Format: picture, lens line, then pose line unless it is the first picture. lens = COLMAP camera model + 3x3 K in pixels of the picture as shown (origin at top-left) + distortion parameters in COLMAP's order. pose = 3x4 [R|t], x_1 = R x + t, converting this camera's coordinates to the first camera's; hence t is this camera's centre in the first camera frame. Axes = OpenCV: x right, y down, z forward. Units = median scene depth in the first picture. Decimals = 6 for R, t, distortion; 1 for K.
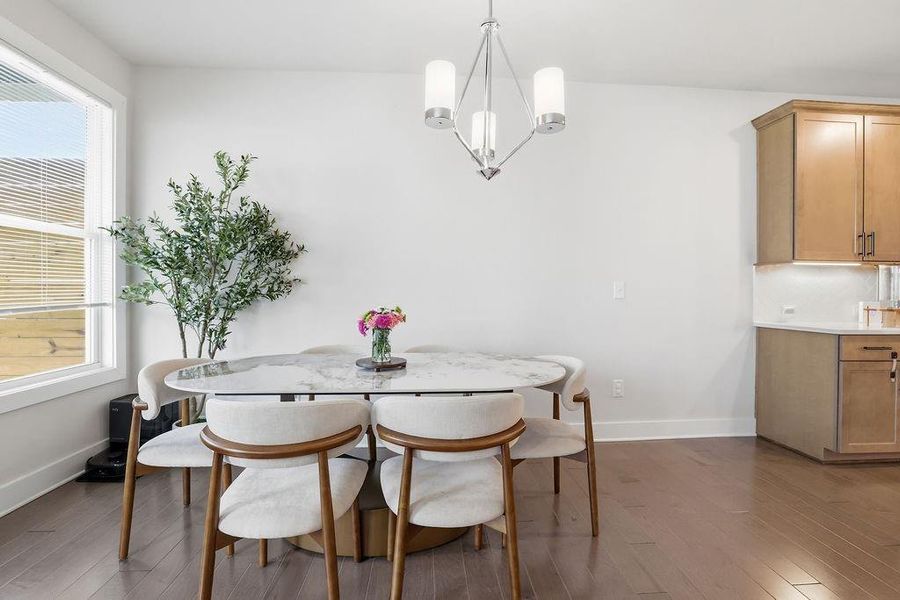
lens RADIAL K [[396.7, 0, 449.6], [0, 396.7, 293.8], [0, 0, 1]] dist [-0.001576, 0.000040]
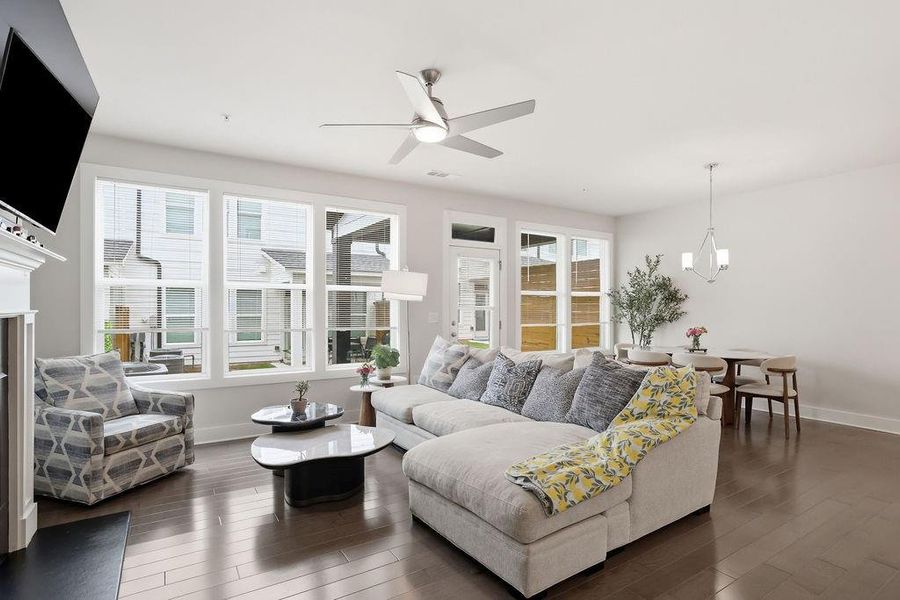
lens RADIAL K [[427.8, 0, 455.8], [0, 427.8, 302.5], [0, 0, 1]] dist [-0.026073, 0.000403]
pose [[0.483599, -0.015424, -0.875154, 0.973426], [-0.006554, 0.999753, -0.021242, -0.035261], [0.875265, 0.016008, 0.483379, -1.075505]]
